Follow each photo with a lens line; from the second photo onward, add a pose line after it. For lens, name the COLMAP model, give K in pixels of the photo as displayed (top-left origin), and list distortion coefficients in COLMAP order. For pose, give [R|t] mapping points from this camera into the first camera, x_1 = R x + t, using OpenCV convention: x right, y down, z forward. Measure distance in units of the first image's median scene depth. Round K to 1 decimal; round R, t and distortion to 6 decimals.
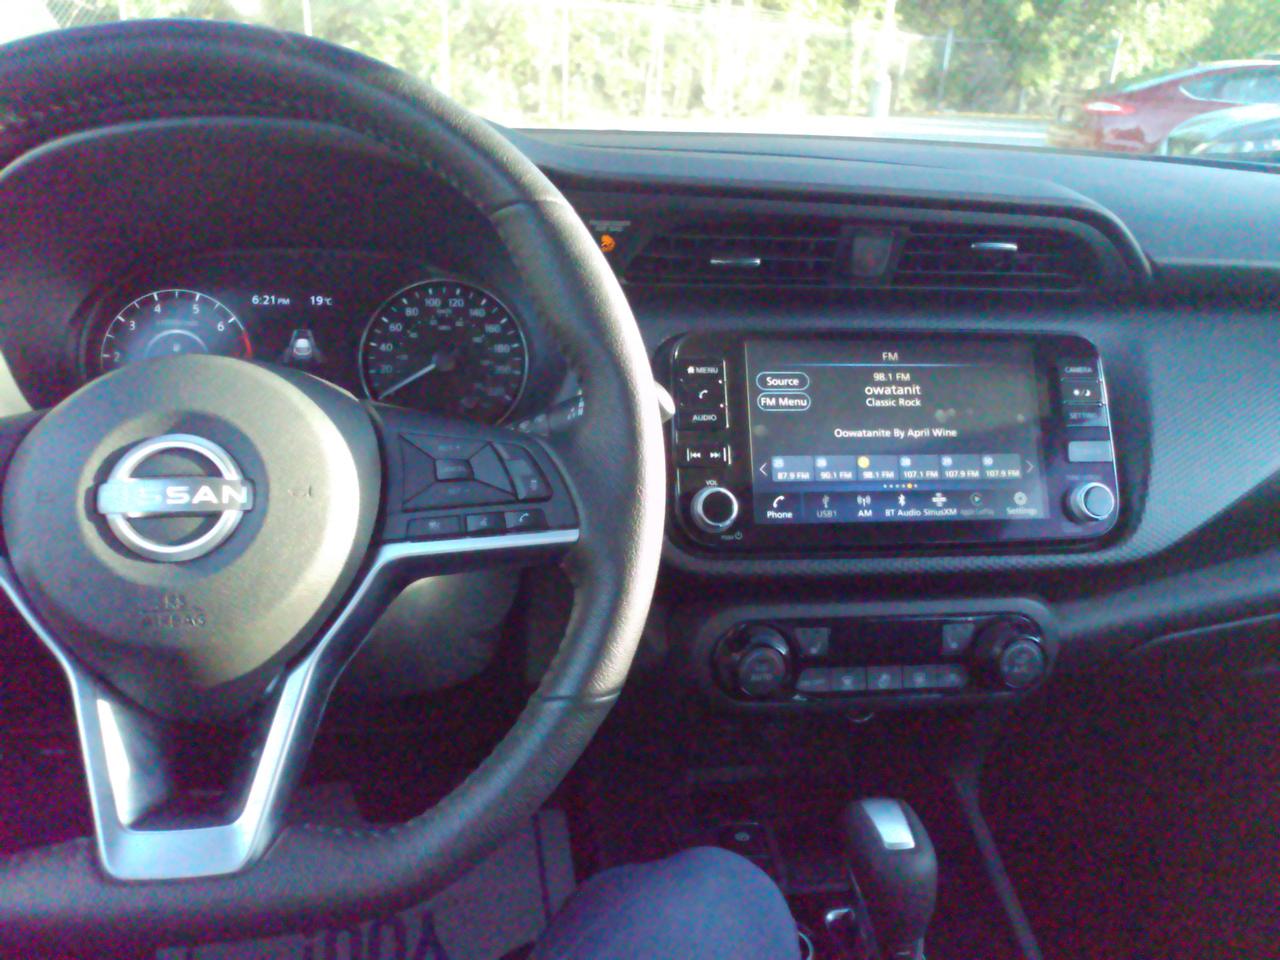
lens RADIAL K [[1032.7, 0, 640.0], [0, 1032.7, 480.0], [0, 0, 1]] dist [0.018956, -0.000268]
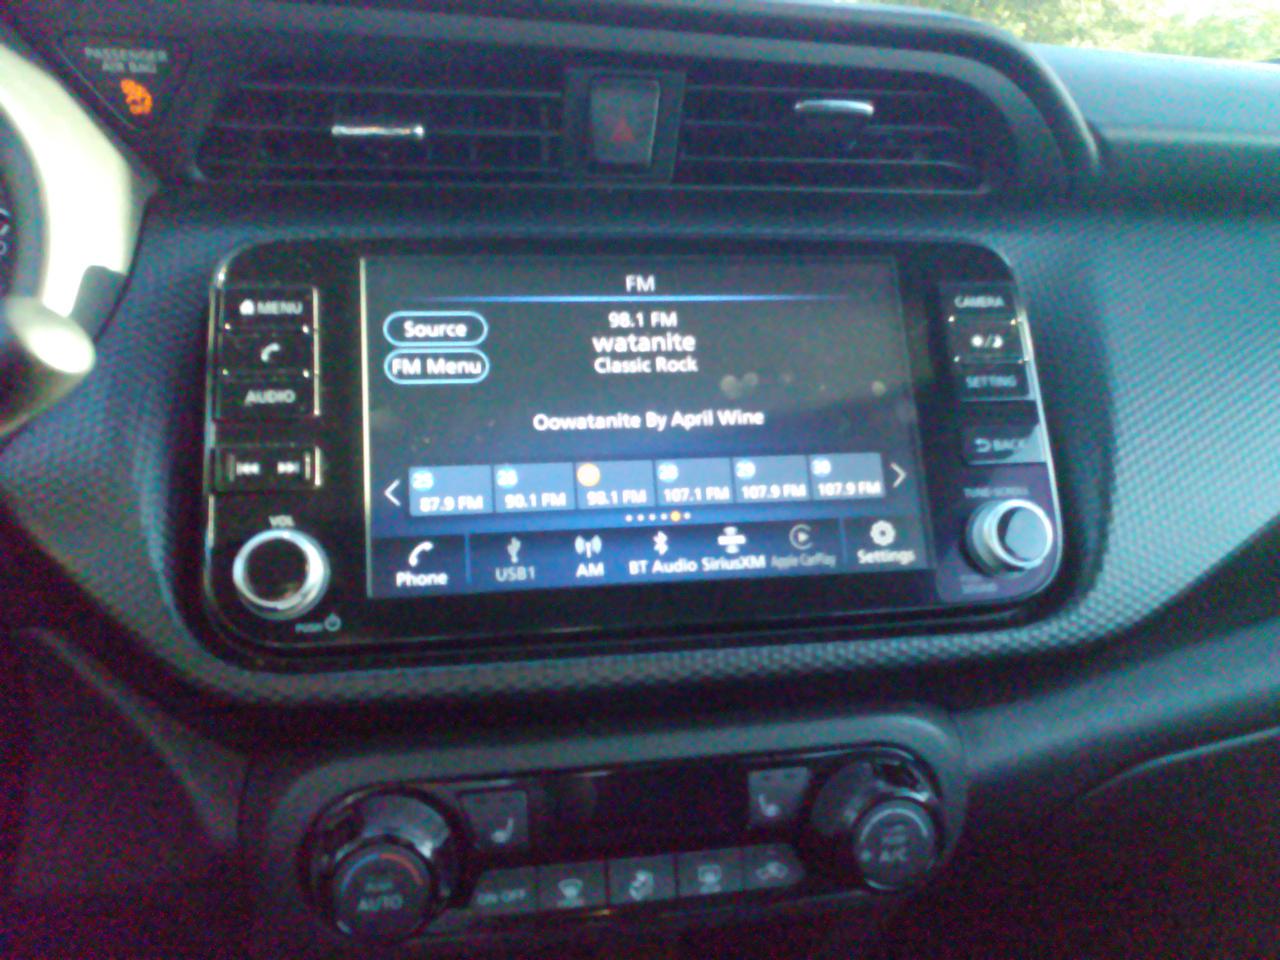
lens RADIAL K [[1027.0, 0, 640.0], [0, 1027.0, 480.0], [0, 0, 1]] dist [0.030114, -0.009755]
pose [[0.999176, -0.028687, 0.028715, 0.225987], [0.029884, 0.998664, -0.042147, 0.008779], [-0.027468, 0.042970, 0.998699, 0.462128]]
